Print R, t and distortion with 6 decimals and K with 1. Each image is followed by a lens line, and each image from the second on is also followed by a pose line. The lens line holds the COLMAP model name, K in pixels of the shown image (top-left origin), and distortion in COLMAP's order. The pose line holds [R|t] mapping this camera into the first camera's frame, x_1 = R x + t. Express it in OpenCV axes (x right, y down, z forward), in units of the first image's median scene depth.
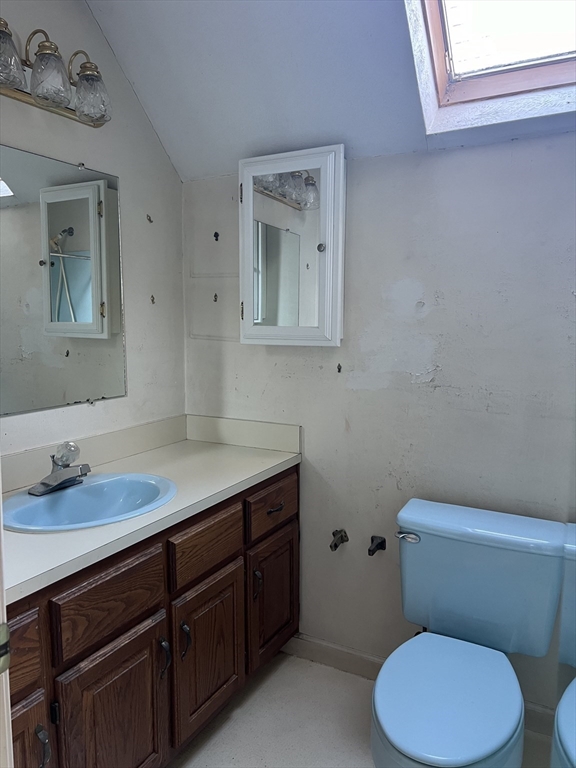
lens RADIAL K [[575.3, 0, 289.4], [0, 575.3, 383.7], [0, 0, 1]] dist [0.004104, -0.009066]
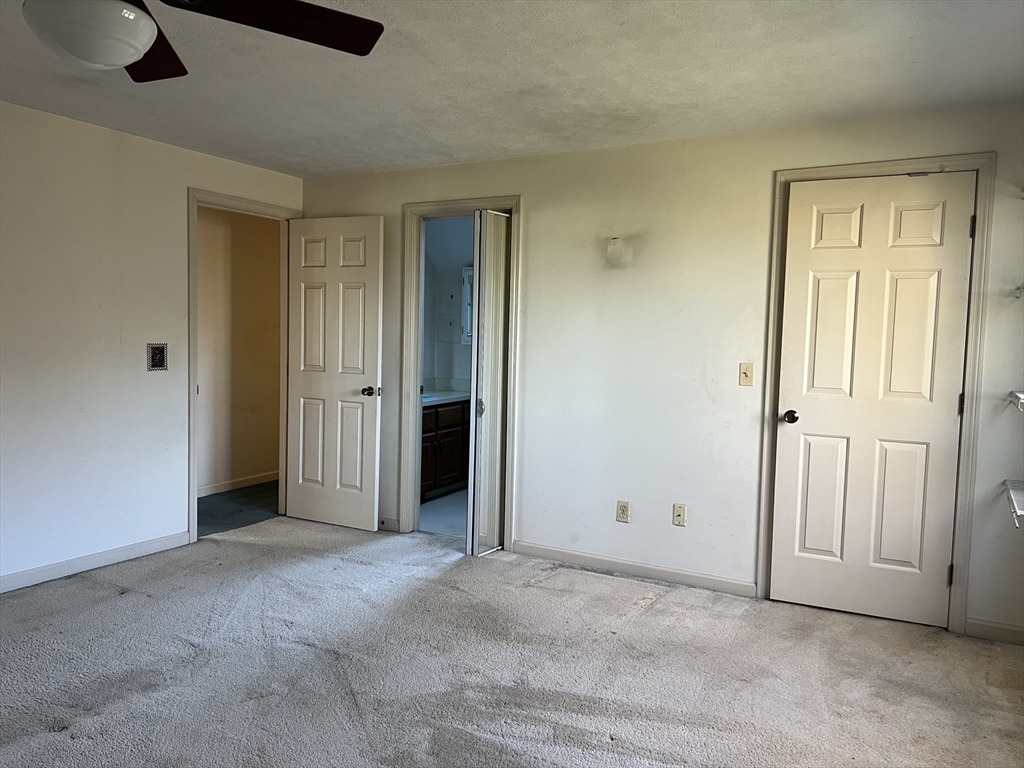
lens RADIAL K [[767.0, 0, 512.2], [0, 767.0, 383.6], [0, 0, 1]] dist [0.004104, -0.009066]
pose [[0.999725, 0.023237, 0.003134, 0.128332], [-0.023052, 0.998492, -0.049820, 0.269705], [-0.004287, 0.049734, 0.998753, -2.363857]]
